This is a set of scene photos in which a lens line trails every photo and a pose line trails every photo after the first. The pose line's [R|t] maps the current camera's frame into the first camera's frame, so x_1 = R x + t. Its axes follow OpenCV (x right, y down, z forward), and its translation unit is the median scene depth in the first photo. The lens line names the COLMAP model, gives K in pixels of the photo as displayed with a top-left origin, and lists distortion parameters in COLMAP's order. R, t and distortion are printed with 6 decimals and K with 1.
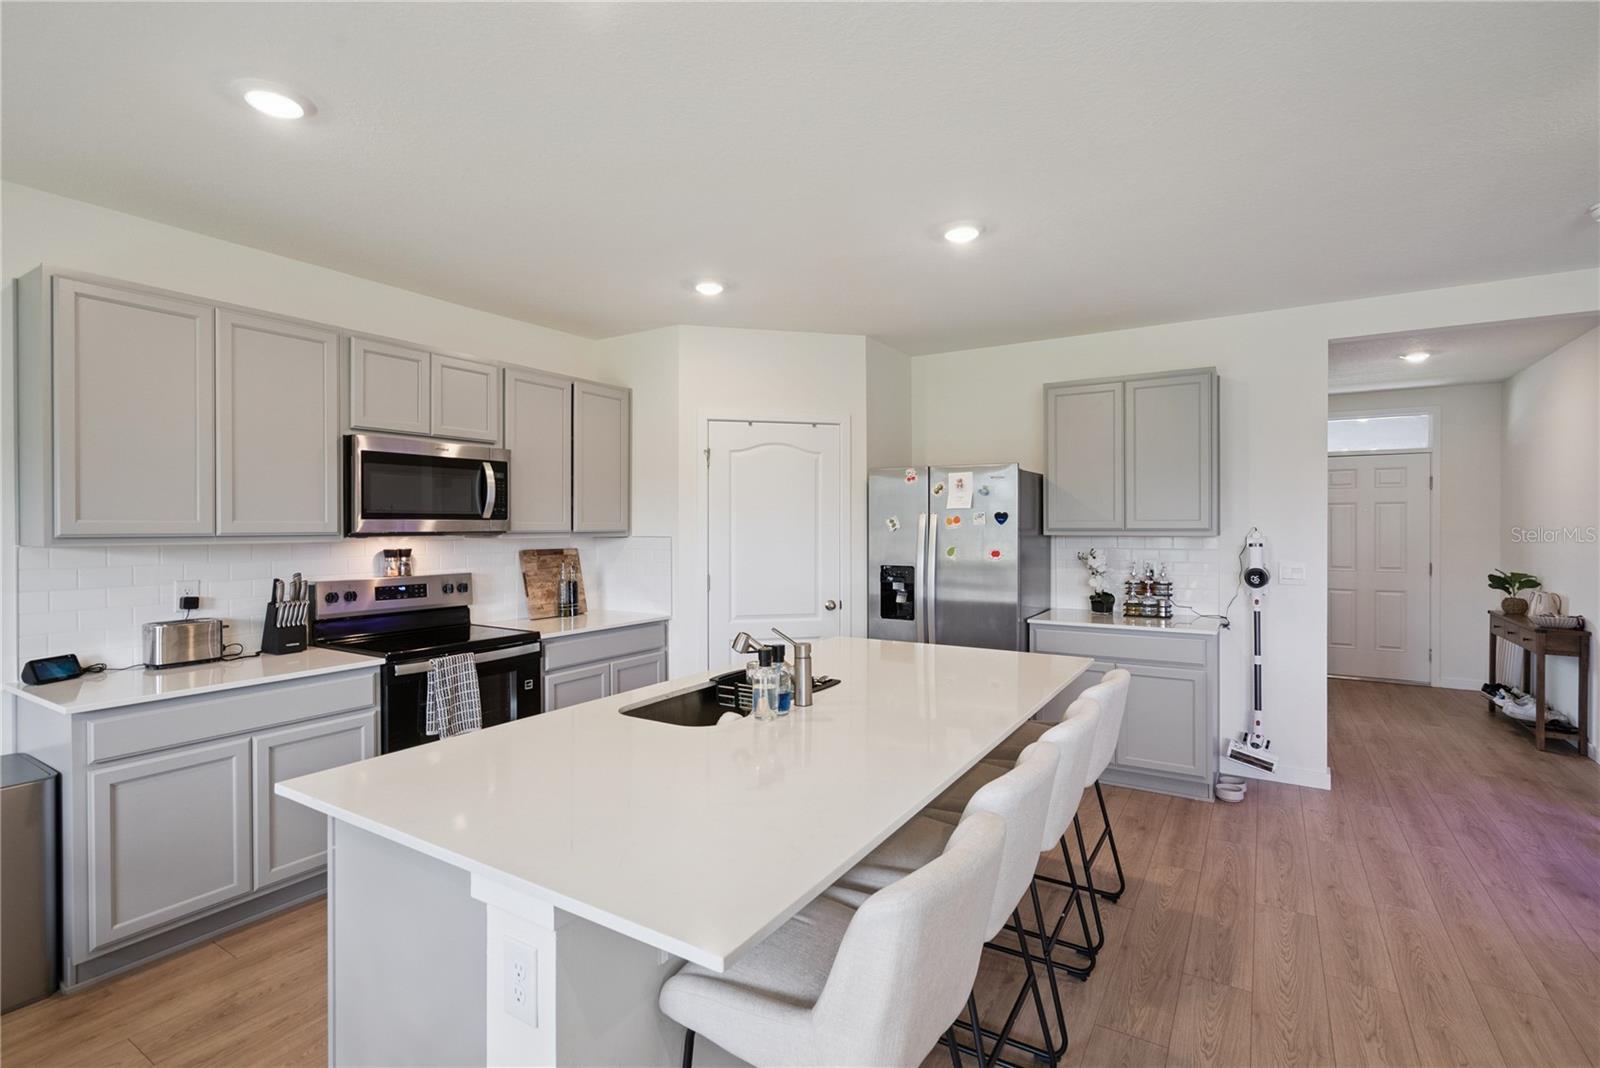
lens RADIAL K [[737.1, 0, 803.9], [0, 737.1, 526.9], [0, 0, 1]] dist [-0.001025, 0.000390]
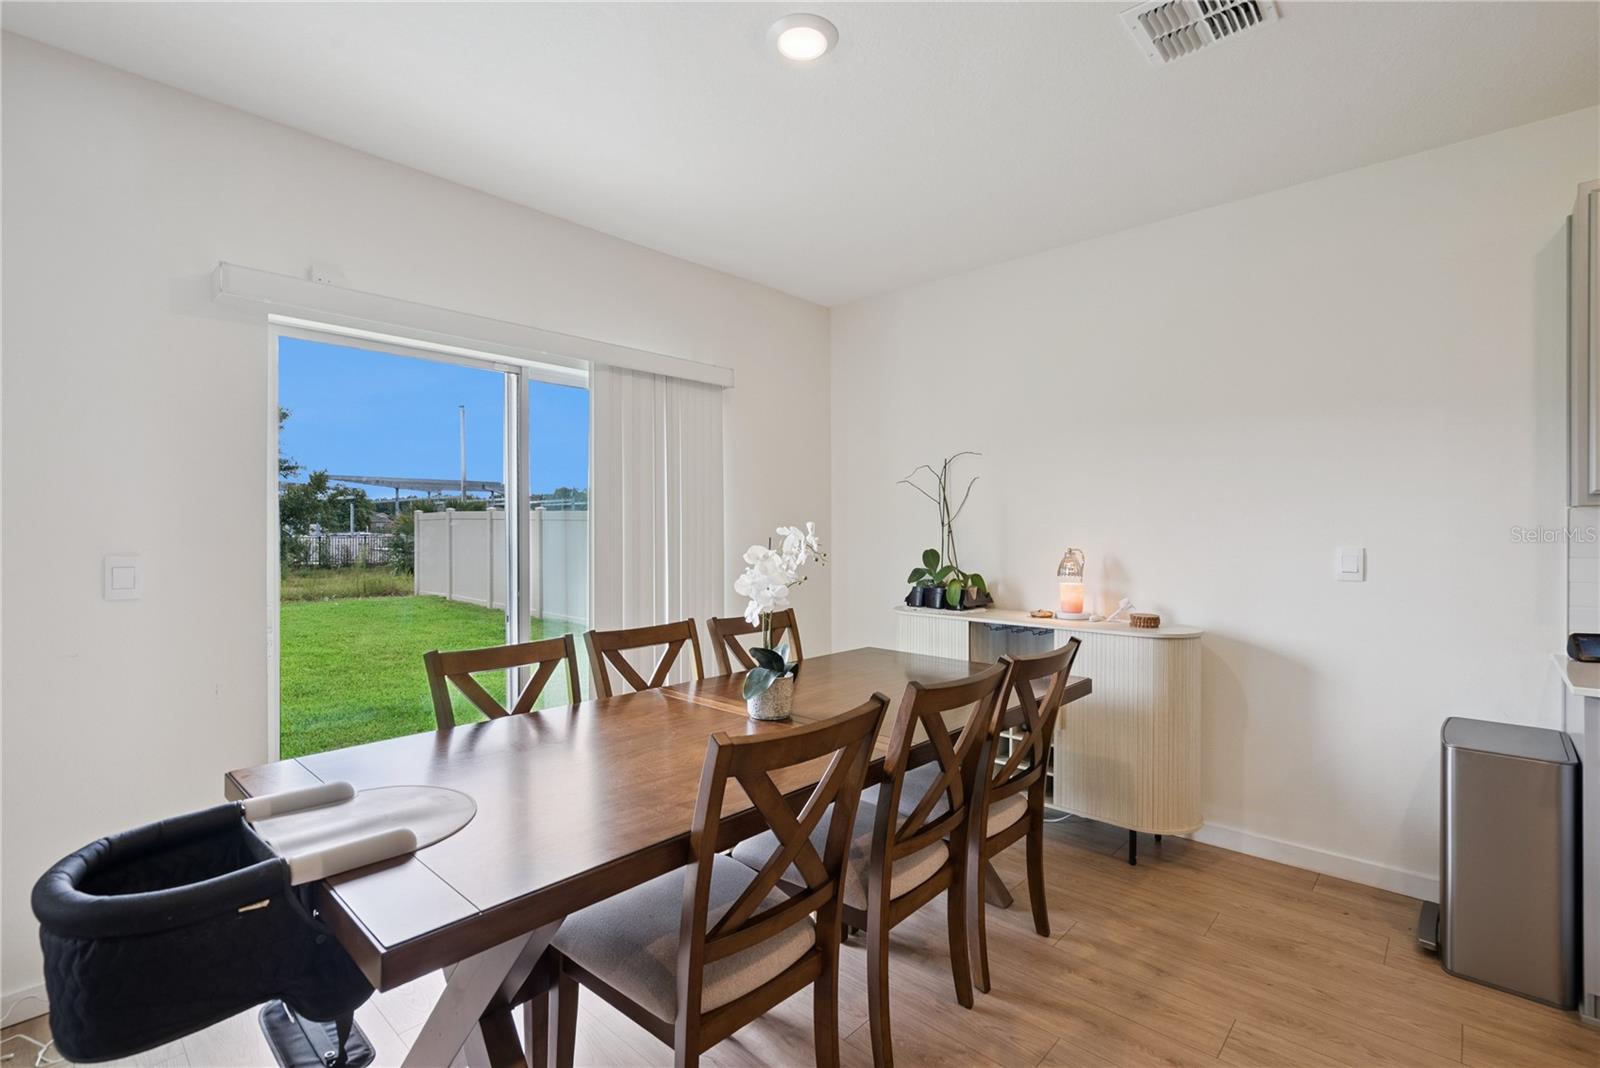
lens RADIAL K [[737.1, 0, 803.9], [0, 737.1, 526.9], [0, 0, 1]] dist [-0.001025, 0.000390]
pose [[-0.195921, 0.006415, -0.980599, 0.010438], [0.000224, 0.999979, 0.006497, 0.026613], [0.980620, 0.001053, -0.195918, 0.145847]]
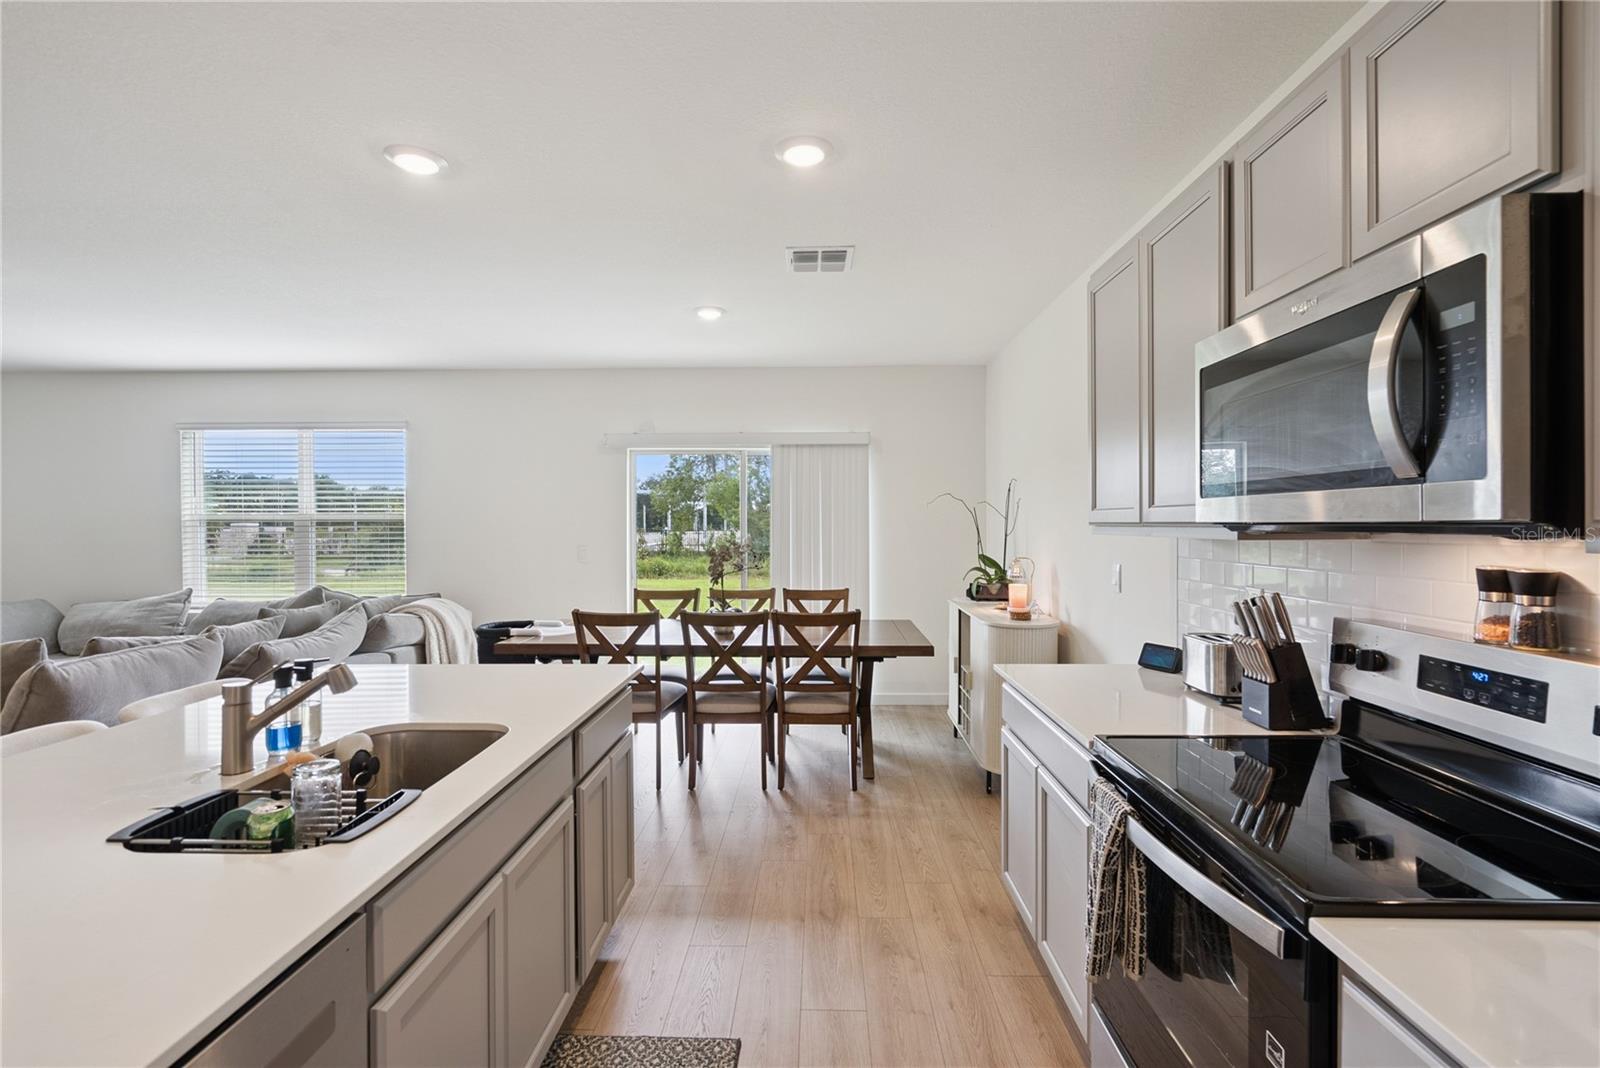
lens RADIAL K [[730.2, 0, 805.7], [0, 730.2, 529.9], [0, 0, 1]] dist [0.000760, 0.000357]
pose [[-0.860340, 0.008625, -0.509647, -0.060914], [0.002368, 0.999914, 0.012924, 0.004224], [0.509715, 0.009913, -0.860286, 0.970916]]
